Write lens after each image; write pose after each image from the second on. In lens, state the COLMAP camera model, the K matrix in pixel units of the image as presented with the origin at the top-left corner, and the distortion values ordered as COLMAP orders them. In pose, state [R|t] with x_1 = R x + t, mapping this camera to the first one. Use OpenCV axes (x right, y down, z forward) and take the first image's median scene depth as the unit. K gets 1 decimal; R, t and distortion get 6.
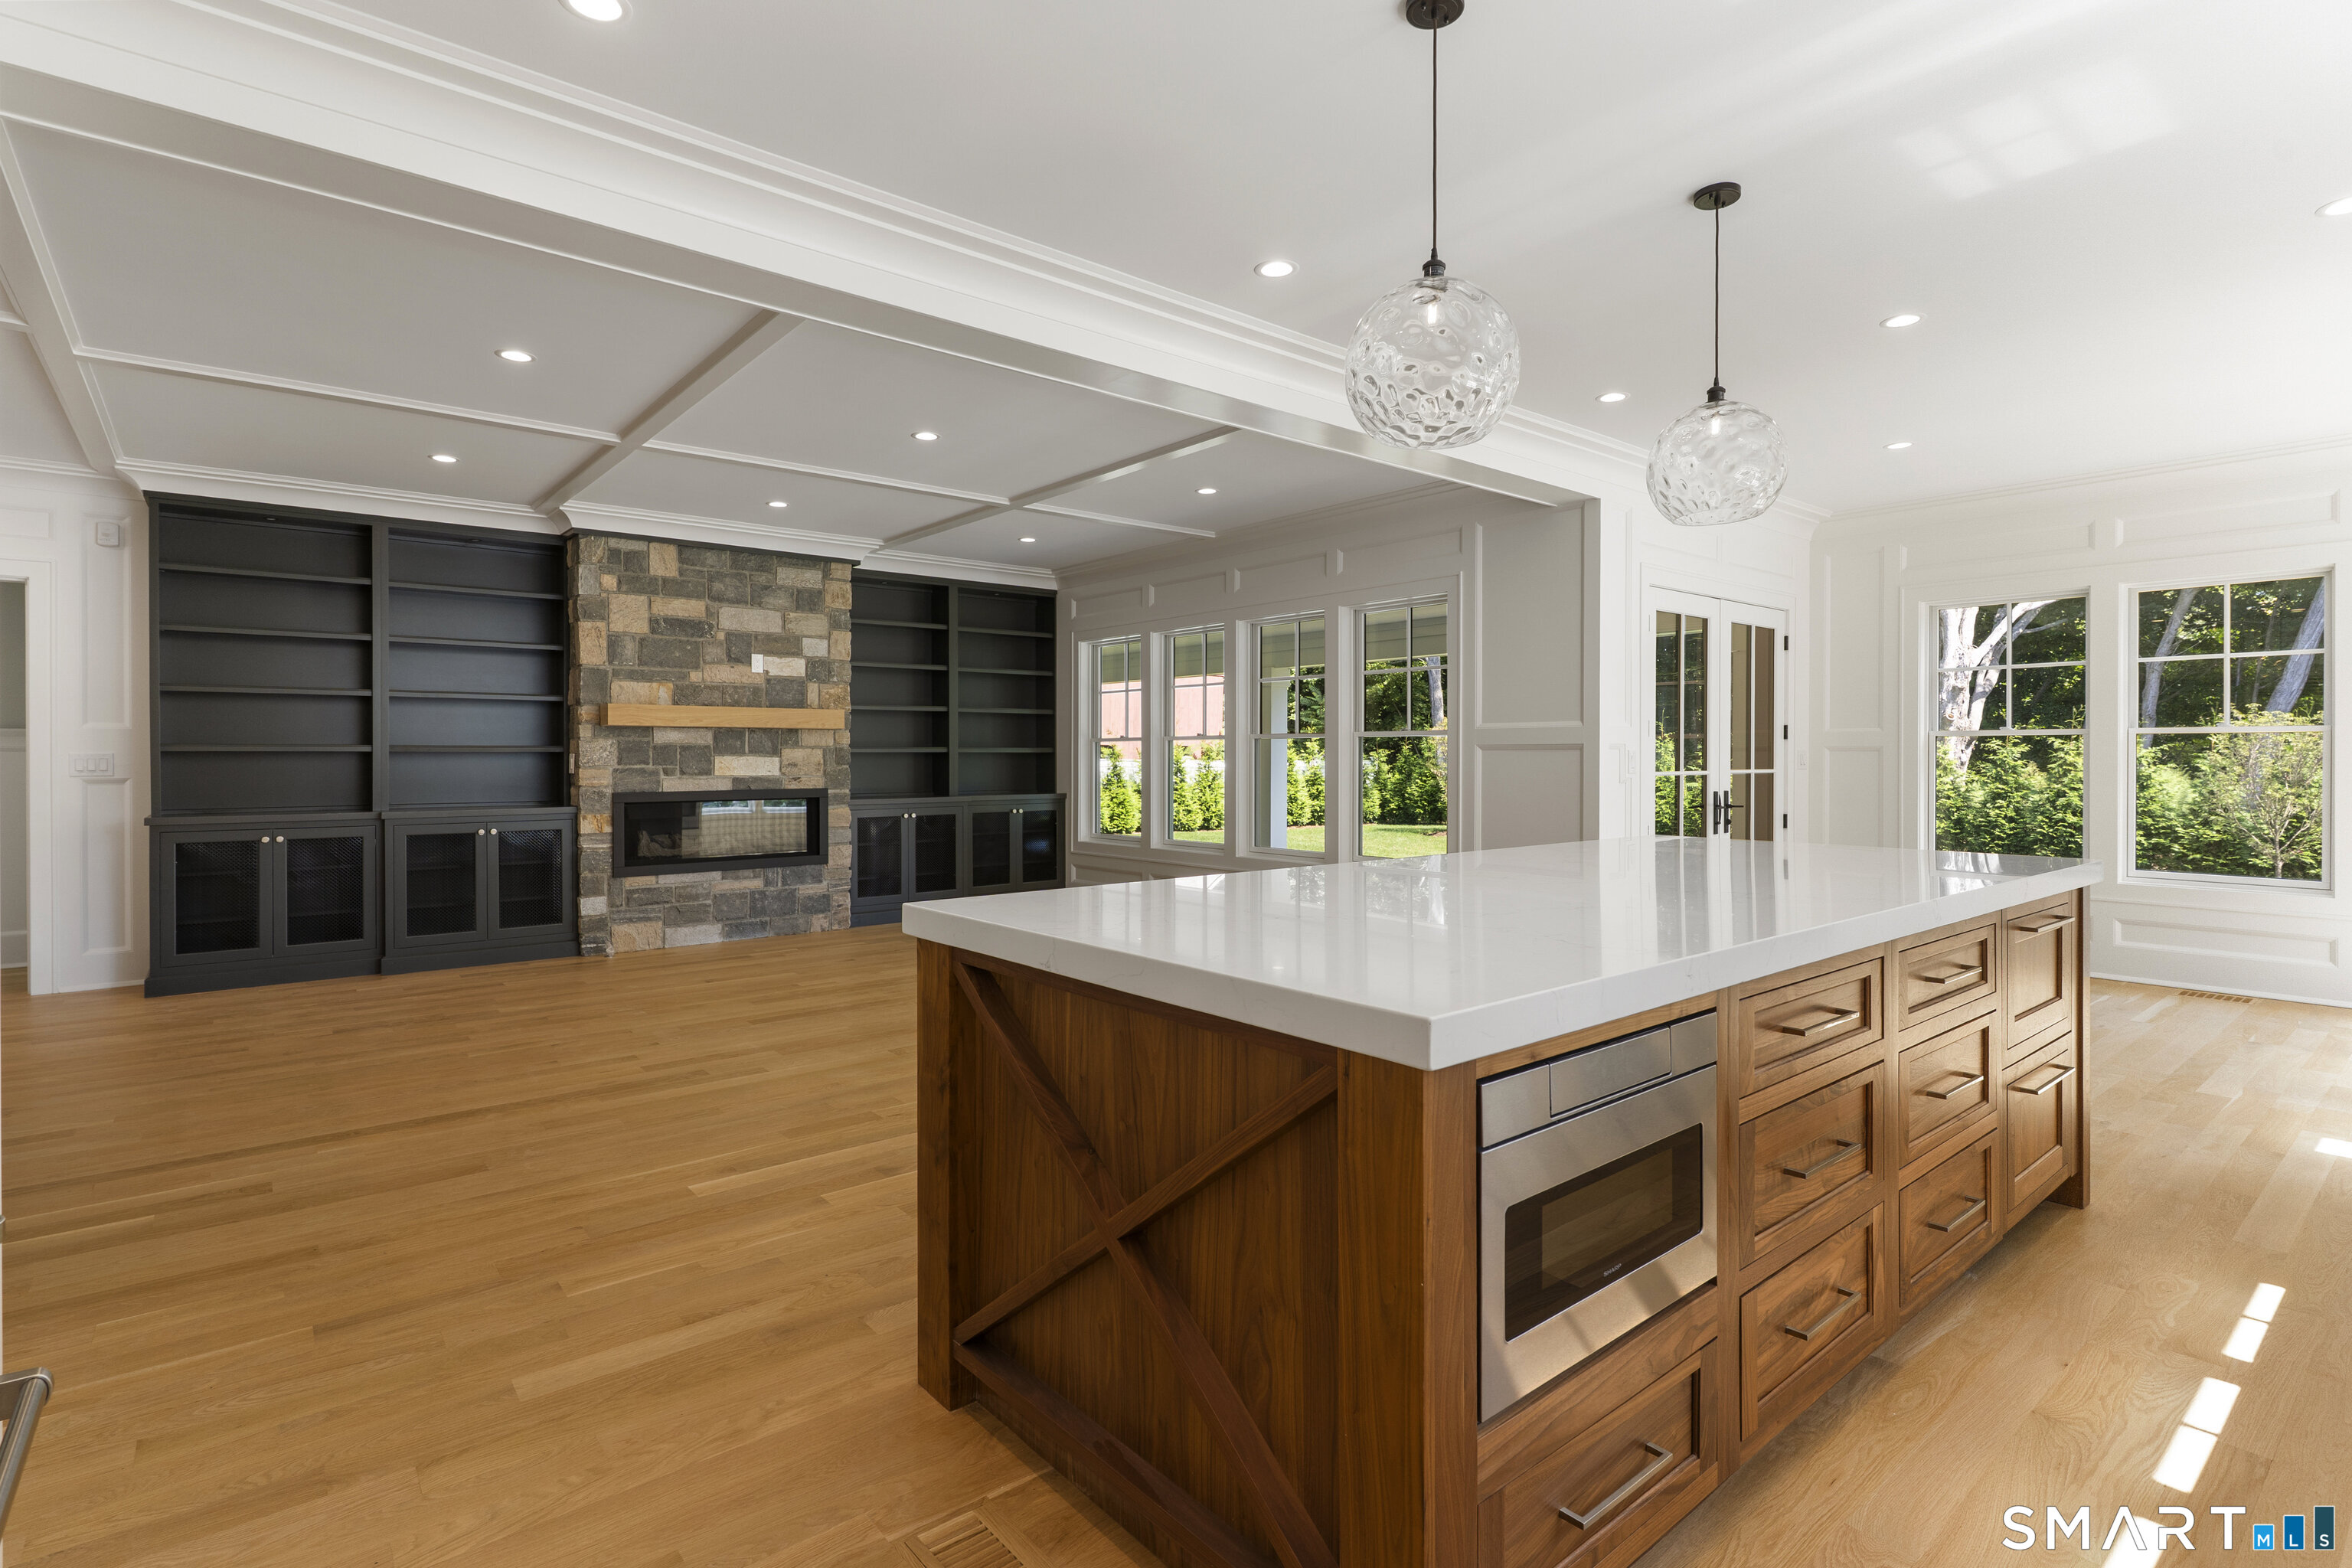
lens RADIAL K [[1121.8, 0, 1159.2], [0, 1121.8, 755.1], [0, 0, 1]] dist [0.030204, 0.000499]
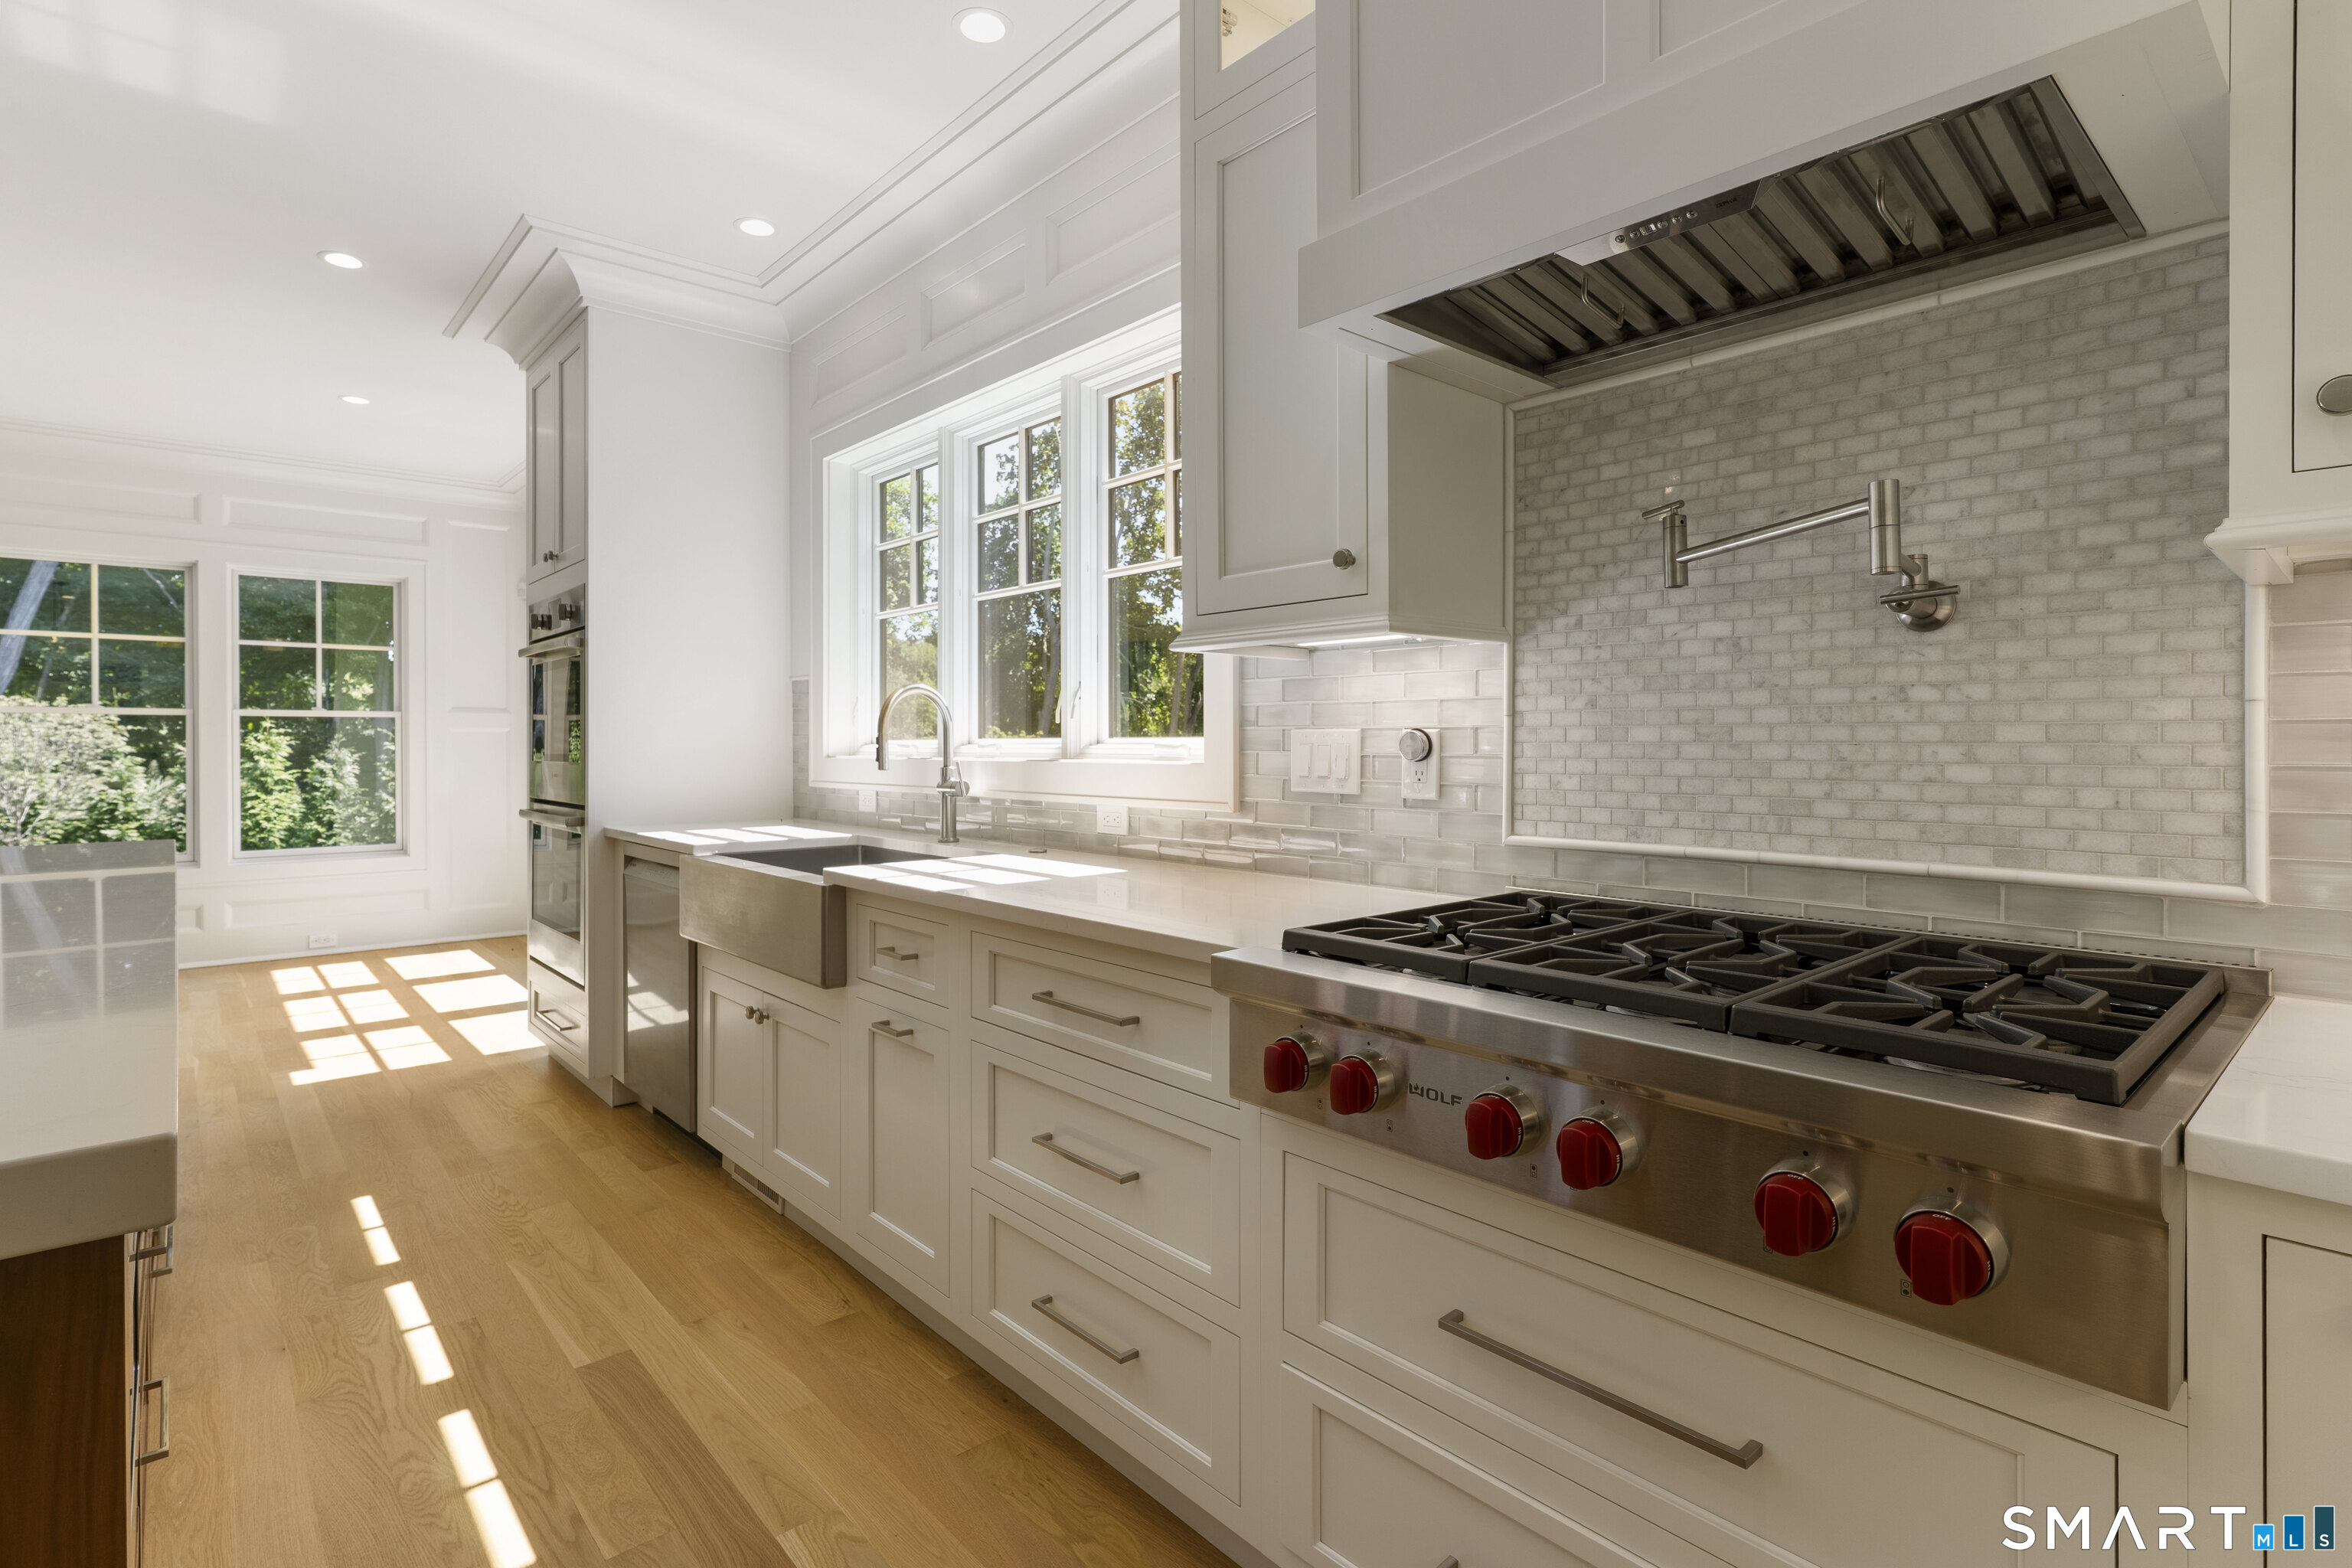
lens RADIAL K [[1121.8, 0, 1159.2], [0, 1121.8, 755.1], [0, 0, 1]] dist [0.030204, 0.000499]
pose [[-0.038118, -0.007261, 0.999247, -0.187072], [-0.007853, 0.999945, 0.006966, 0.002378], [-0.999242, -0.007581, -0.038173, 0.231636]]
